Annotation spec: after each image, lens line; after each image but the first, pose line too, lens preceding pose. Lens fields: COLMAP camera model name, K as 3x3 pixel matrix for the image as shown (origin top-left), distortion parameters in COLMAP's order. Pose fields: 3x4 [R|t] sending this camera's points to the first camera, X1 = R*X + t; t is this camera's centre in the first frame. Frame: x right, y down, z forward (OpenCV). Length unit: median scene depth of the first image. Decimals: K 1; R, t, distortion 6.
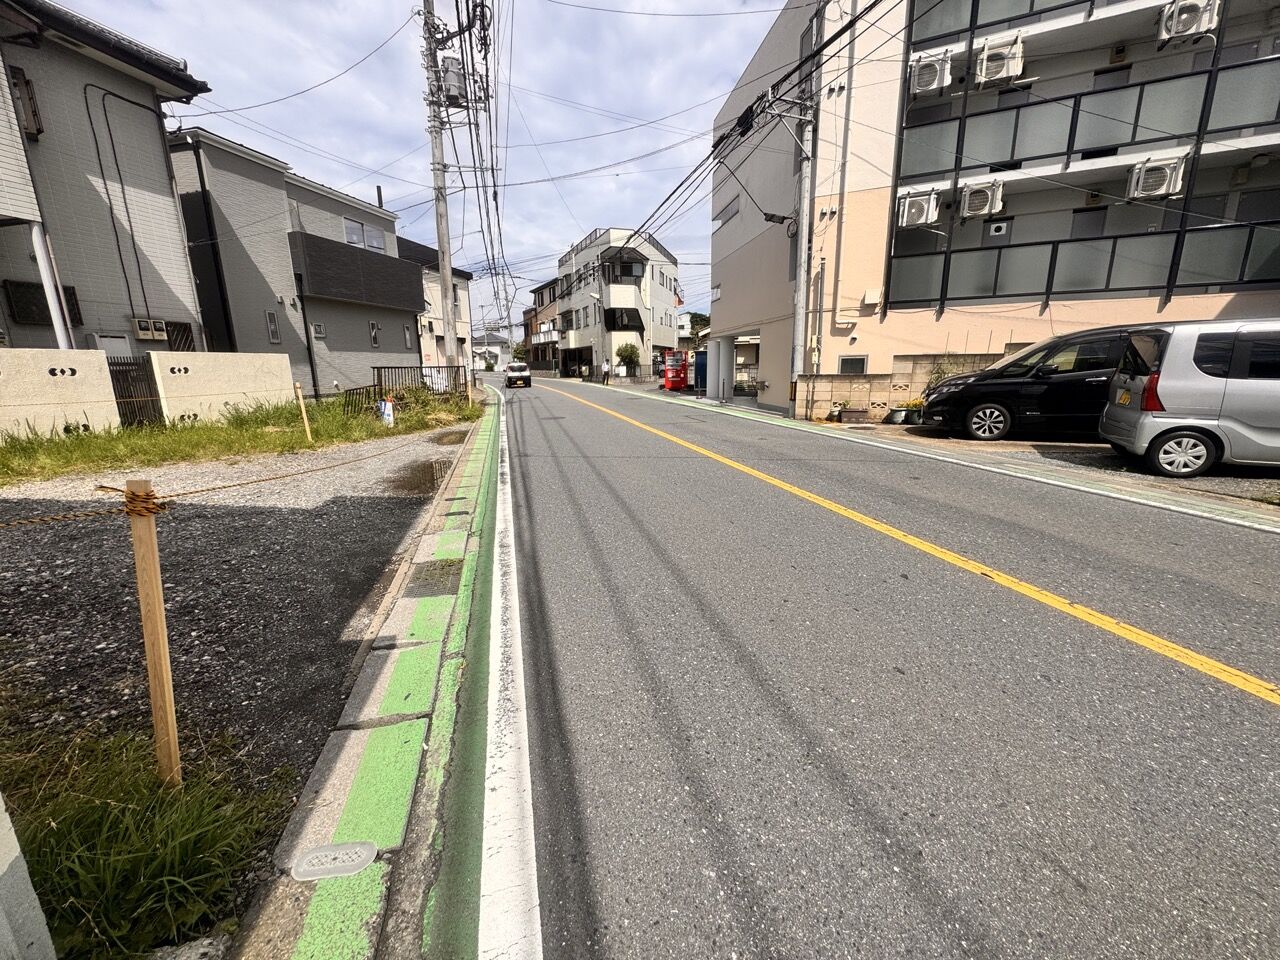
lens RADIAL K [[509.1, 0, 638.4], [0, 509.1, 477.8], [0, 0, 1]] dist [-0.002236, -0.000193]
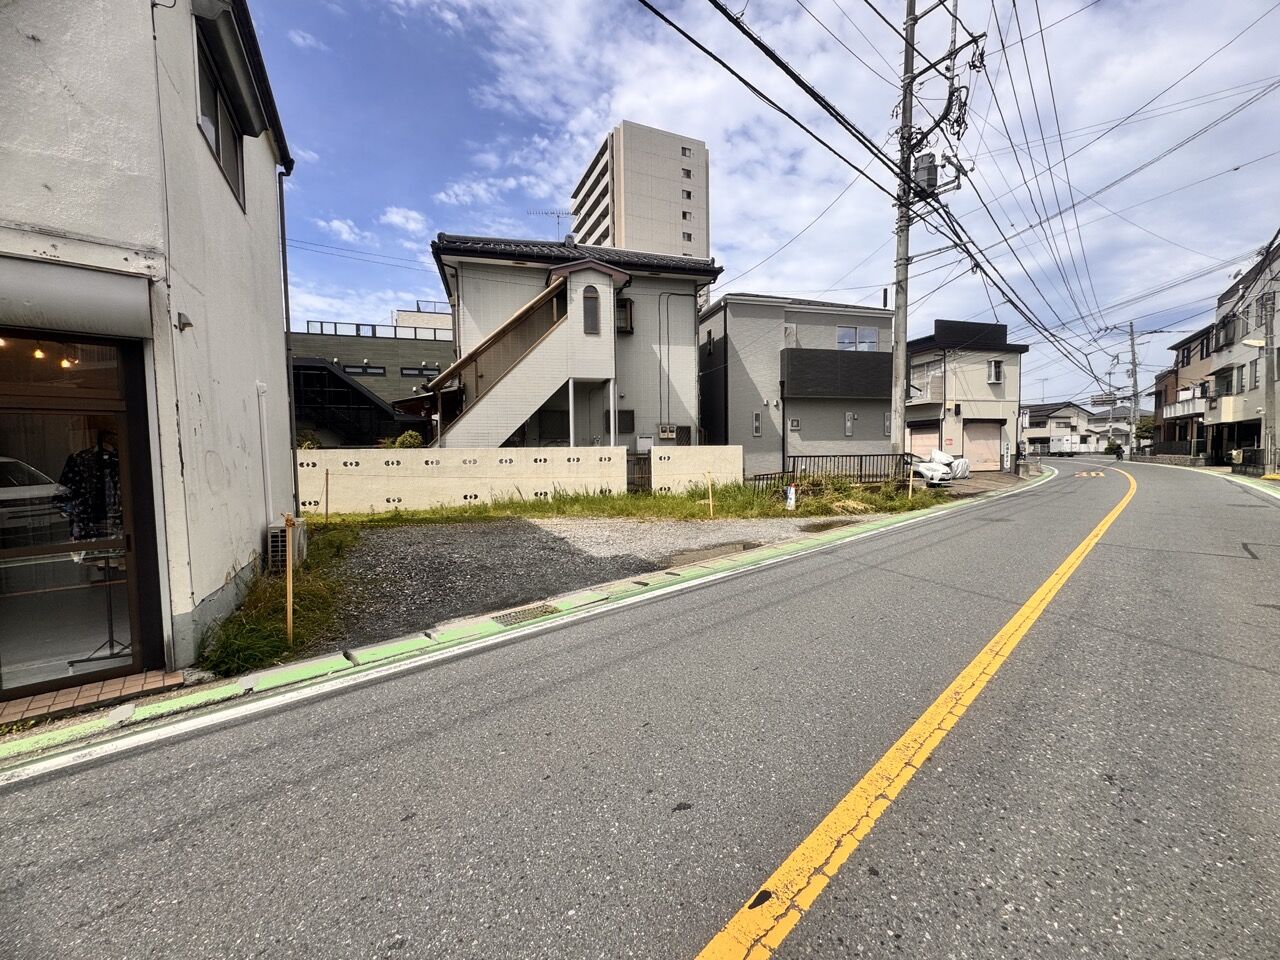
lens RADIAL K [[509.1, 0, 638.4], [0, 509.1, 477.8], [0, 0, 1]] dist [-0.002236, -0.000193]
pose [[0.486495, 0.046104, -0.872466, 0.264848], [-0.181857, 0.982078, -0.049509, -0.044620], [0.854547, 0.182750, 0.486160, 0.142244]]
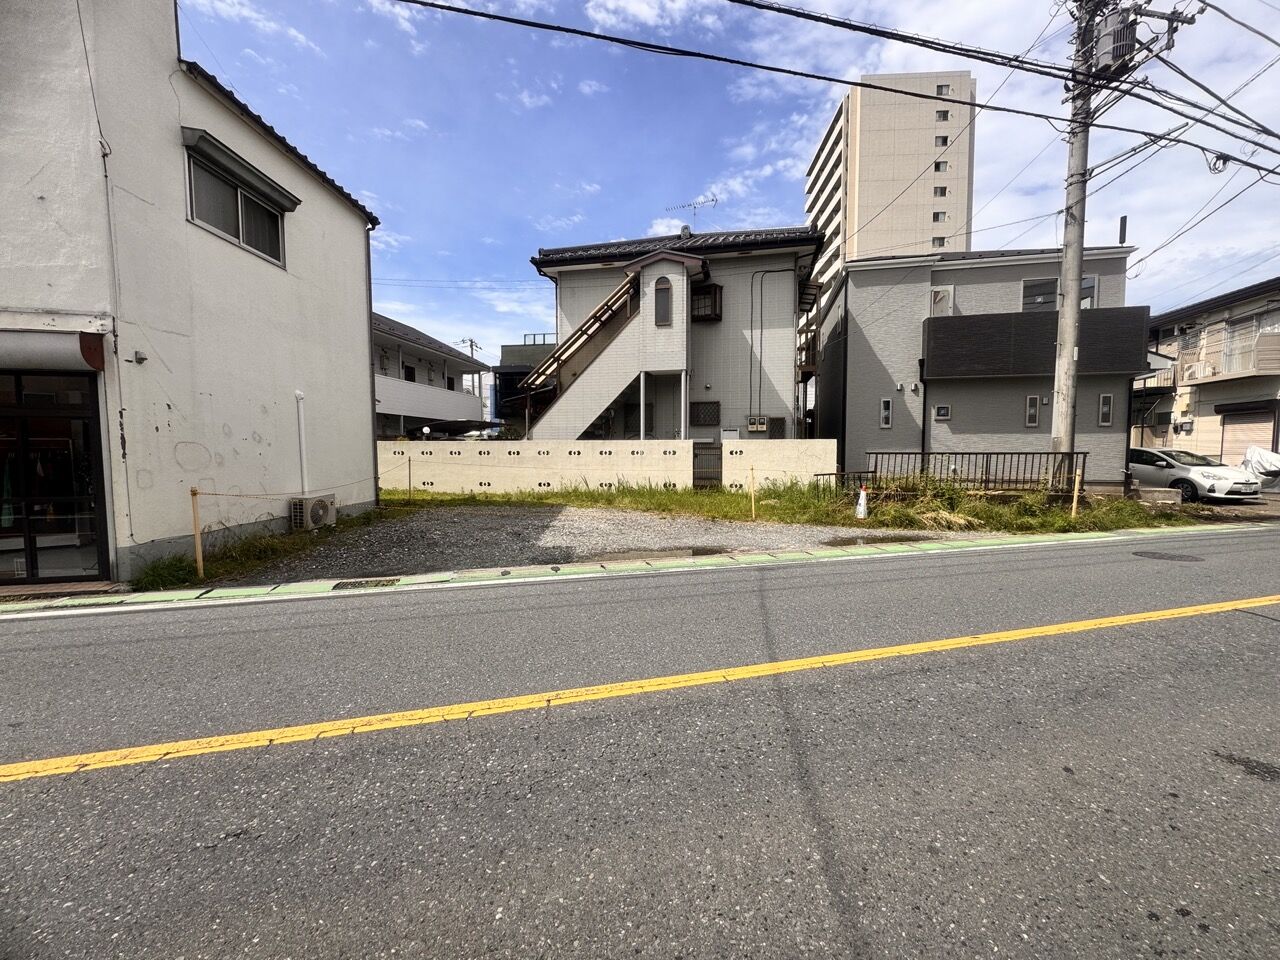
lens RADIAL K [[508.1, 0, 640.0], [0, 508.1, 480.0], [0, 0, 1]] dist [0.010480, -0.006068]
pose [[0.029583, 0.075335, -0.996719, 0.344243], [-0.216262, 0.974020, 0.067201, -0.120455], [0.975887, 0.213564, 0.045107, 0.476510]]
